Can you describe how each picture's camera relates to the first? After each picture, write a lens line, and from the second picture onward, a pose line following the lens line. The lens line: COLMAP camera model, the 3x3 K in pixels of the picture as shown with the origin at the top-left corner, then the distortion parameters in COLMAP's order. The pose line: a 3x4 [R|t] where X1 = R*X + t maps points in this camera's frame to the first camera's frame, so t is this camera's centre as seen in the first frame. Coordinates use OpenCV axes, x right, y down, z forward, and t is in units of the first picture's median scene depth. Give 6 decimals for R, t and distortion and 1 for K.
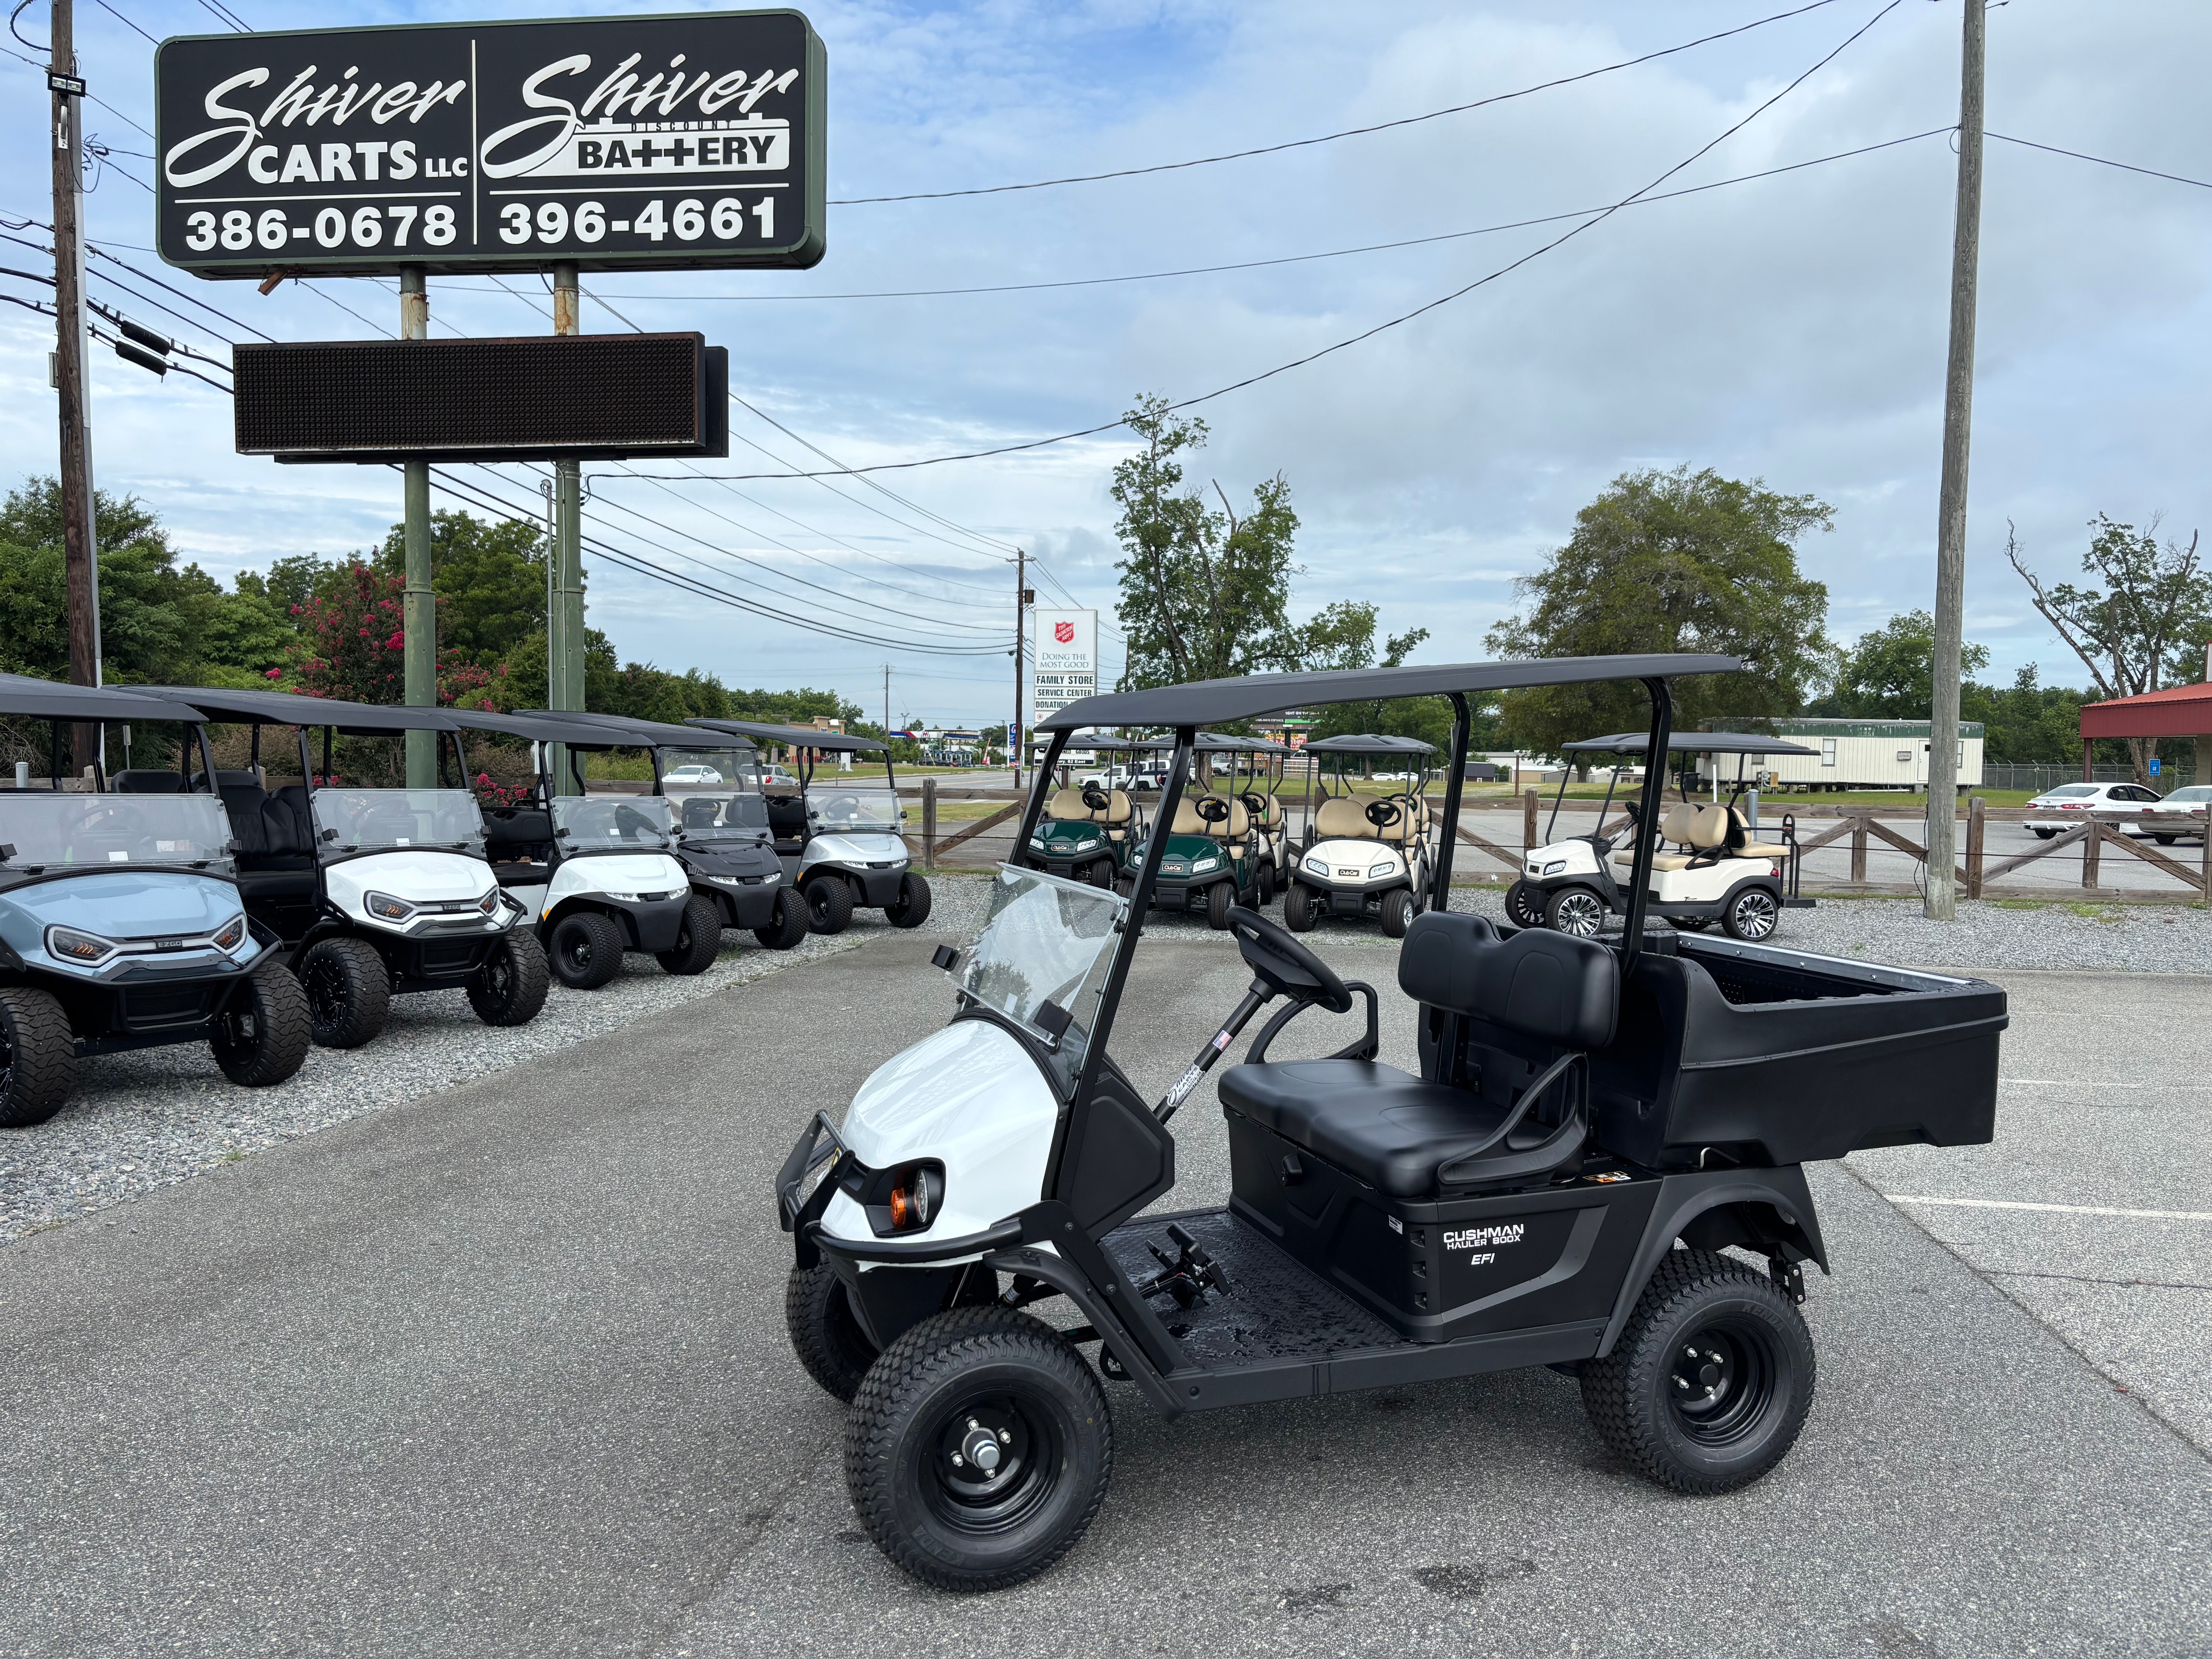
lens RADIAL K [[1664.9, 0, 1109.8], [0, 1664.9, 843.8], [0, 0, 1]] dist [0.013328, 0.002613]
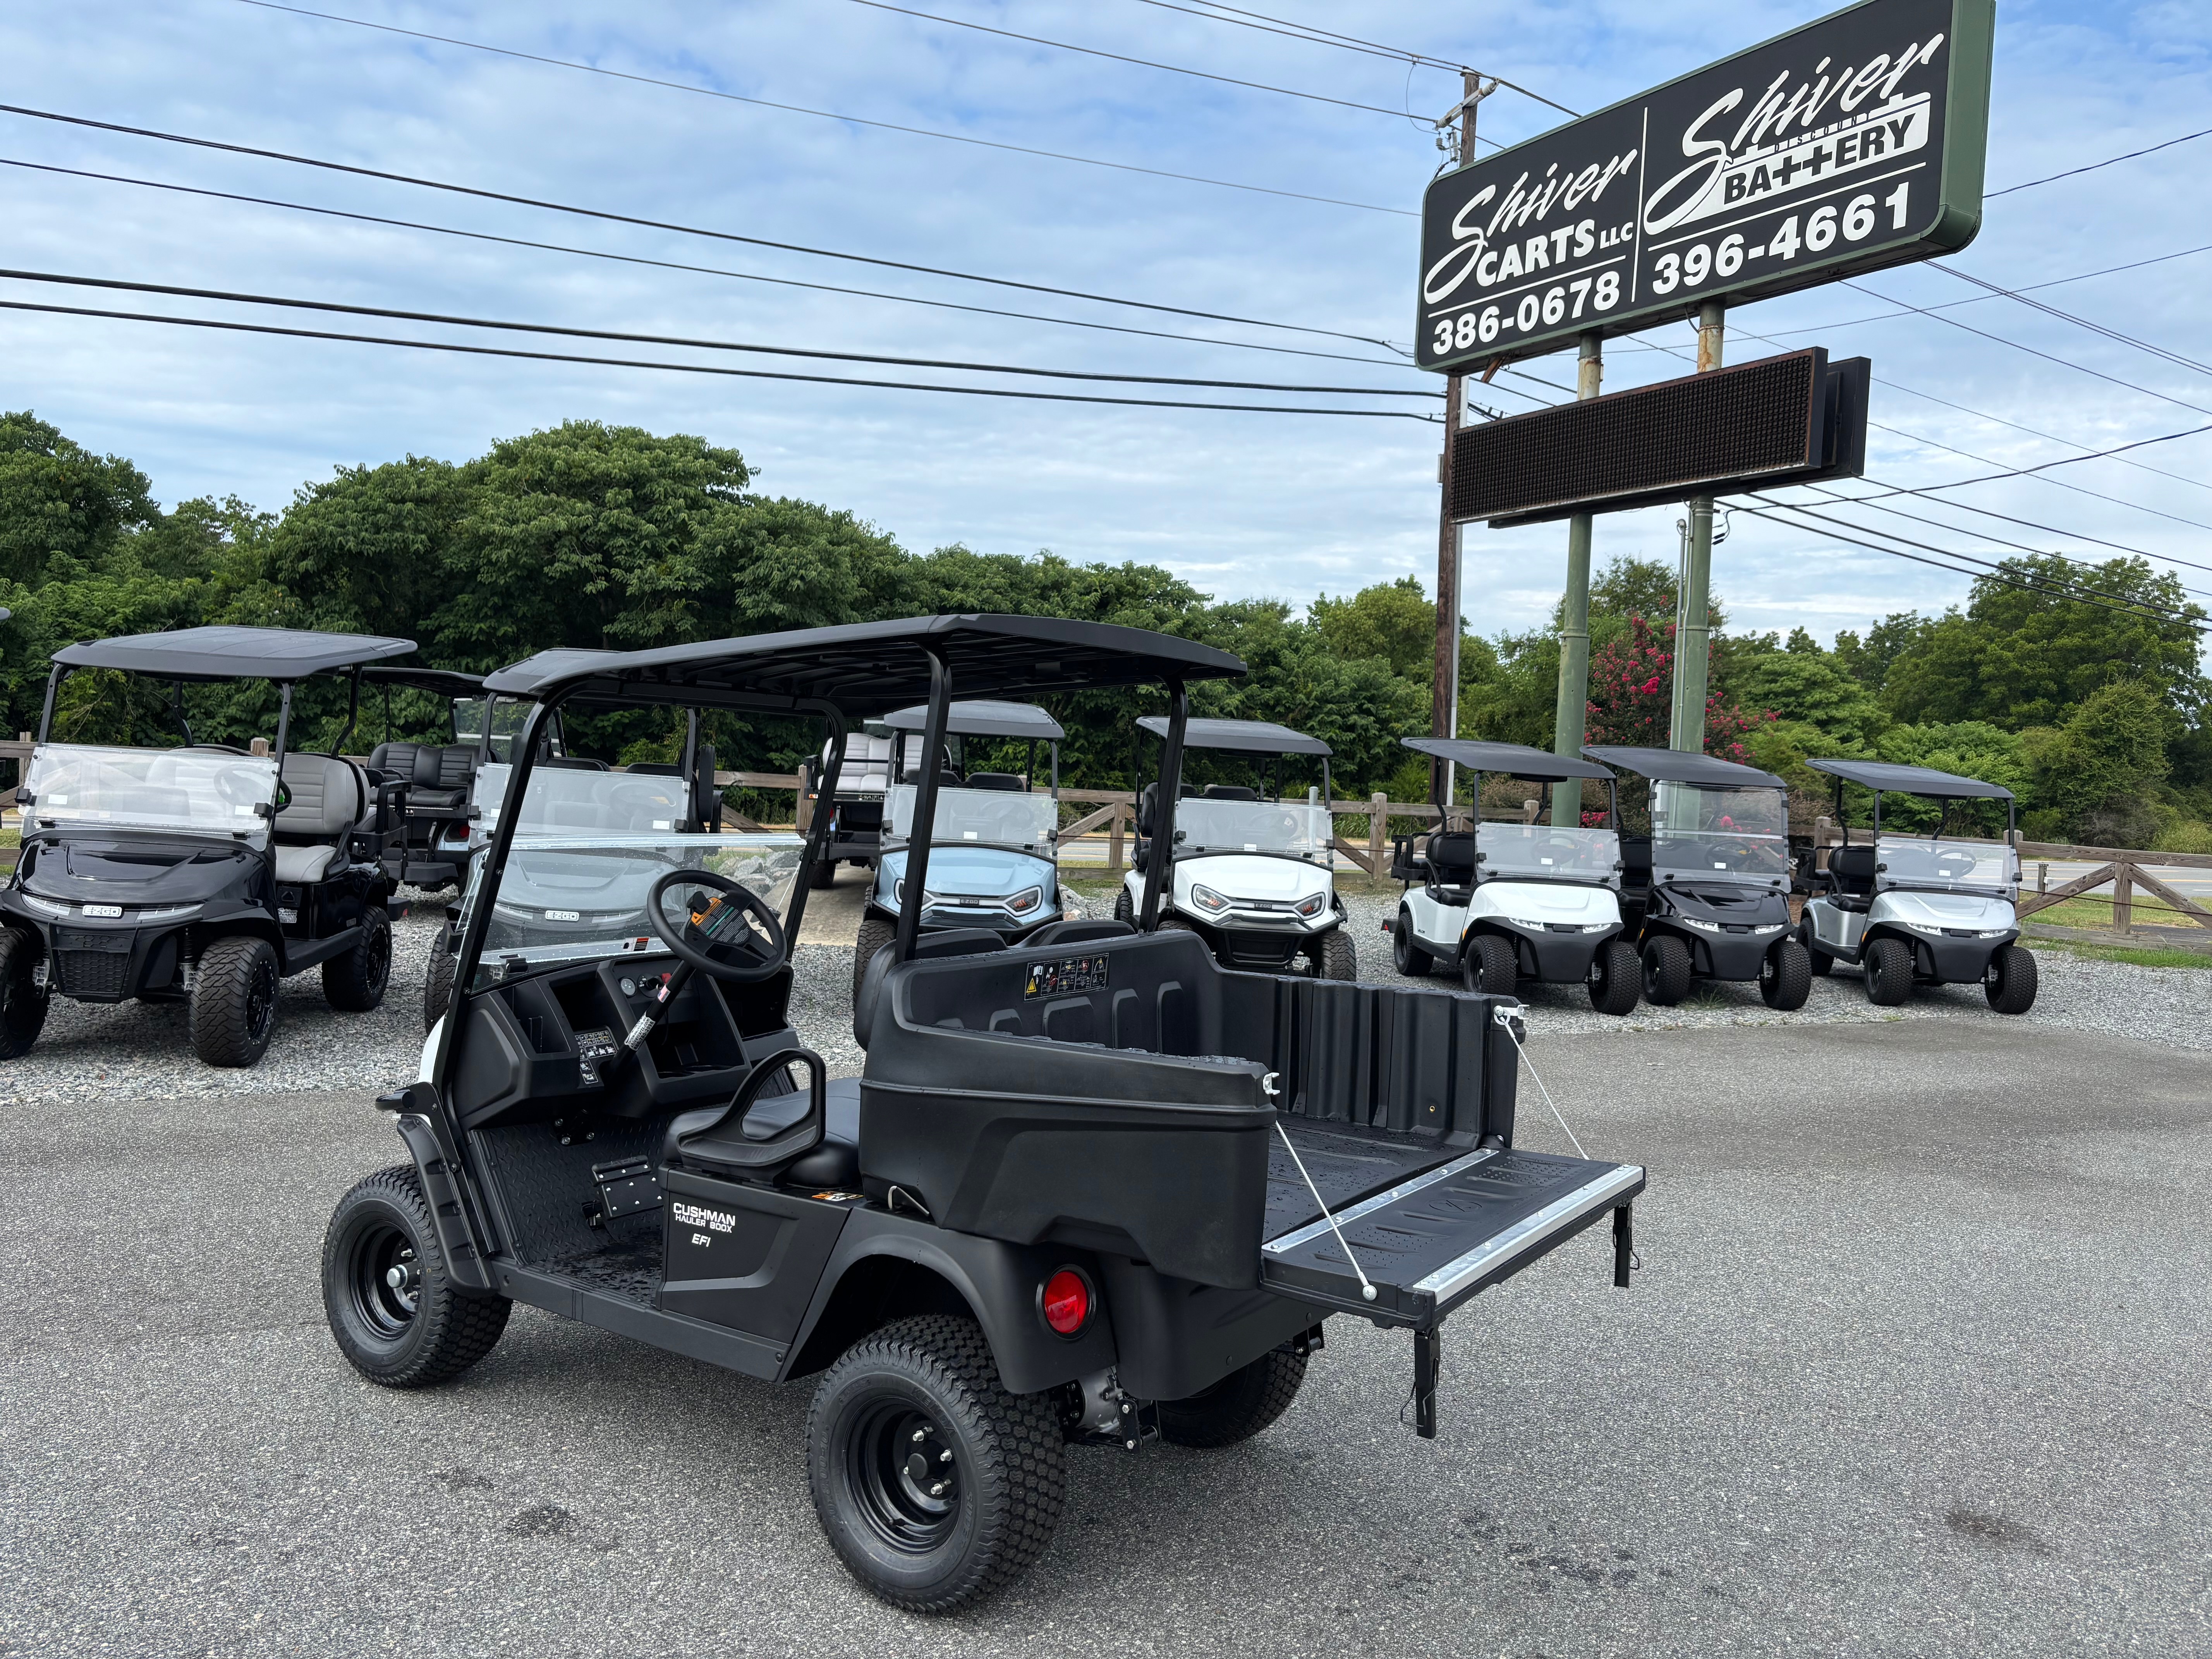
lens RADIAL K [[1664.9, 0, 1110.9], [0, 1664.9, 815.5], [0, 0, 1]] dist [0.013328, 0.002613]
pose [[0.610434, 0.043248, -0.790886, 0.257660], [-0.083683, 0.996441, -0.010101, -0.001982], [0.787634, 0.072349, 0.611880, 0.130835]]
